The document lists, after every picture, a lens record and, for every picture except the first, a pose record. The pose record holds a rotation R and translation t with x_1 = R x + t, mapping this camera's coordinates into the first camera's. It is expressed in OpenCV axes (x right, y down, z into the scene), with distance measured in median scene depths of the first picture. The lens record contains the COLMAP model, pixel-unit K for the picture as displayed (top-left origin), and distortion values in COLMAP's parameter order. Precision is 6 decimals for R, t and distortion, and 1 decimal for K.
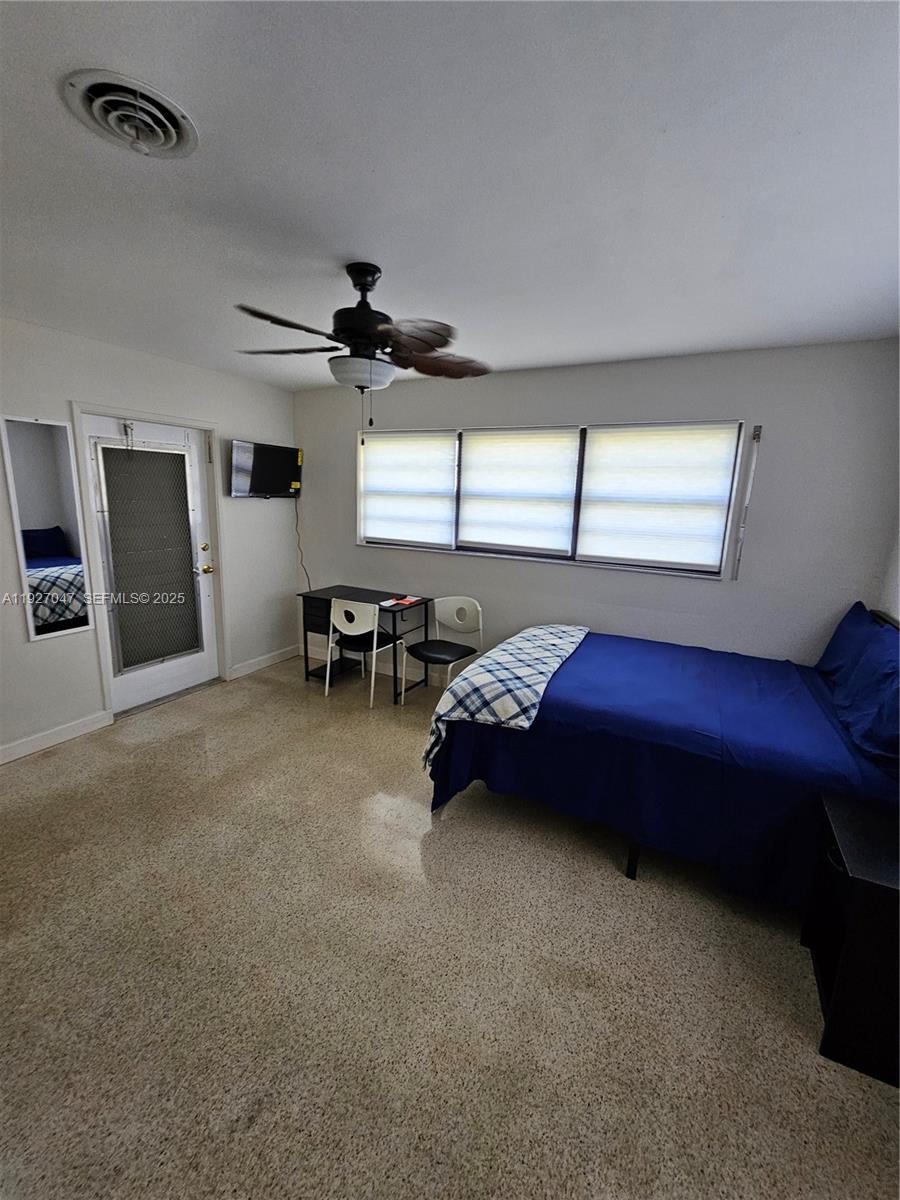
lens RADIAL K [[492.2, 0, 453.3], [0, 492.2, 596.4], [0, 0, 1]] dist [-0.001227, -0.000957]
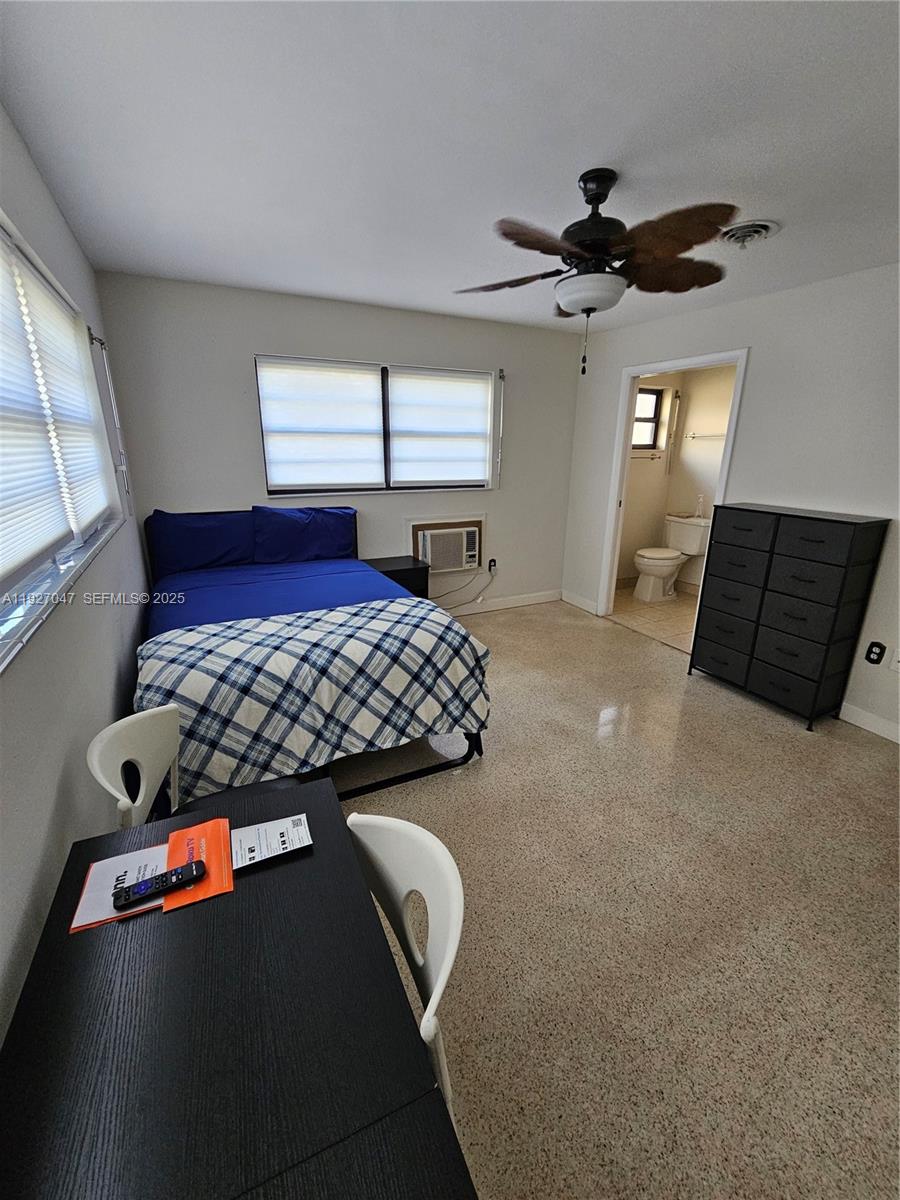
lens RADIAL K [[492.2, 0, 451.9], [0, 492.2, 597.1], [0, 0, 1]] dist [-0.001227, -0.000957]
pose [[-0.811952, -0.208493, 0.545220, -0.401940], [0.085971, 0.881139, 0.464977, -0.266985], [-0.577359, 0.424412, -0.697518, 1.360993]]
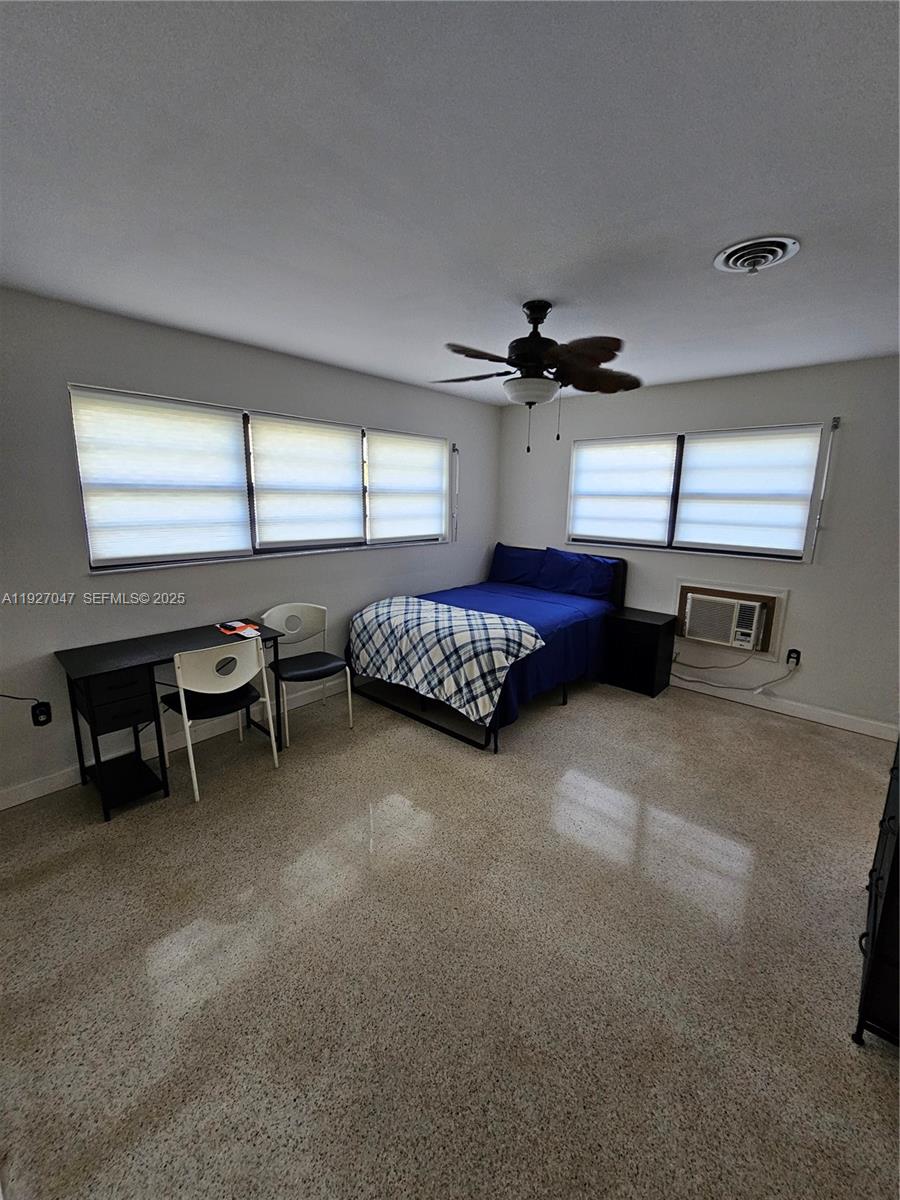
lens RADIAL K [[492.2, 0, 453.3], [0, 492.2, 595.5], [0, 0, 1]] dist [-0.001227, -0.000957]
pose [[0.242188, -0.220511, 0.944839, -0.964803], [0.190729, 0.965649, 0.176479, -0.147327], [-0.951298, 0.137467, 0.275926, 0.606236]]
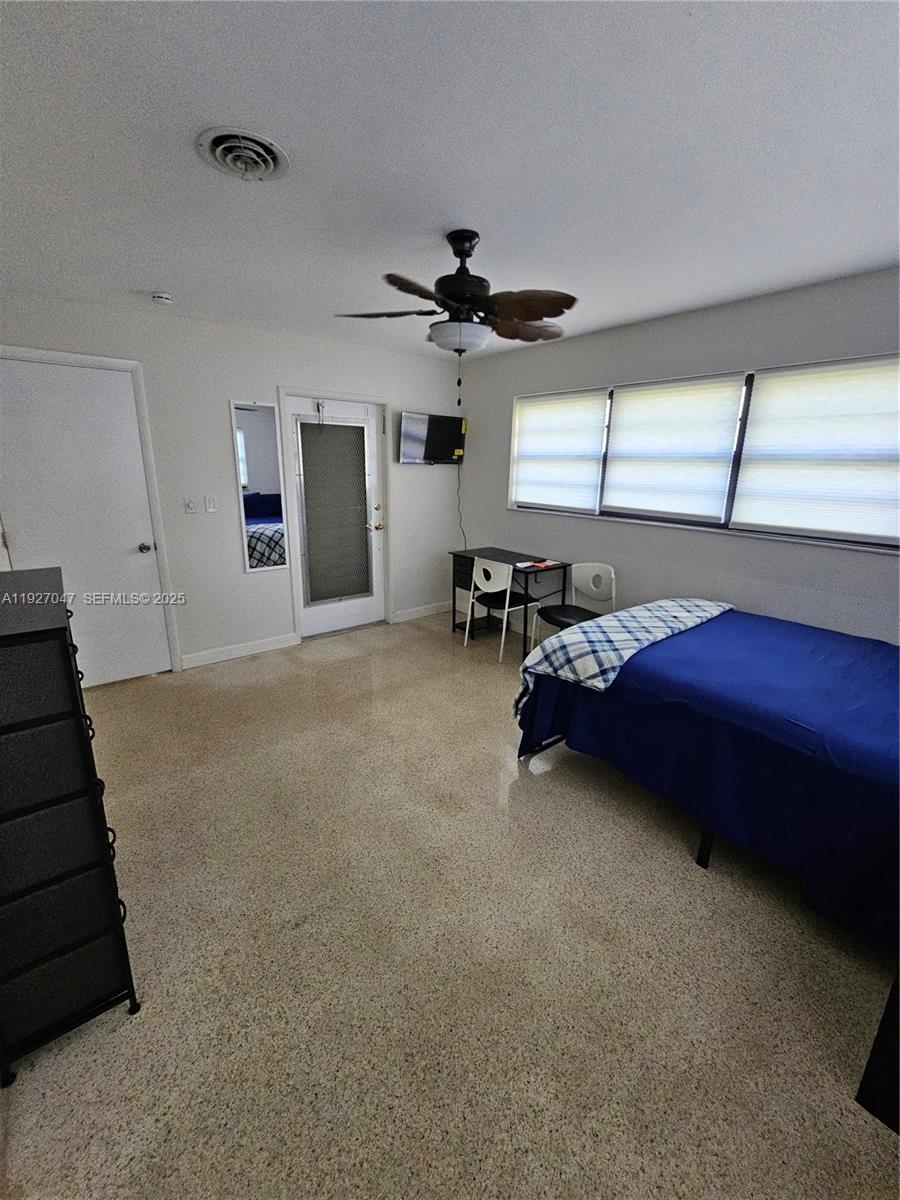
lens RADIAL K [[492.2, 0, 456.1], [0, 492.2, 597.2], [0, 0, 1]] dist [-0.001227, -0.000957]
pose [[0.917652, 0.089626, -0.387146, 0.180990], [-0.068797, 0.995354, 0.067358, 0.027646], [0.391385, -0.035177, 0.919555, -0.009994]]
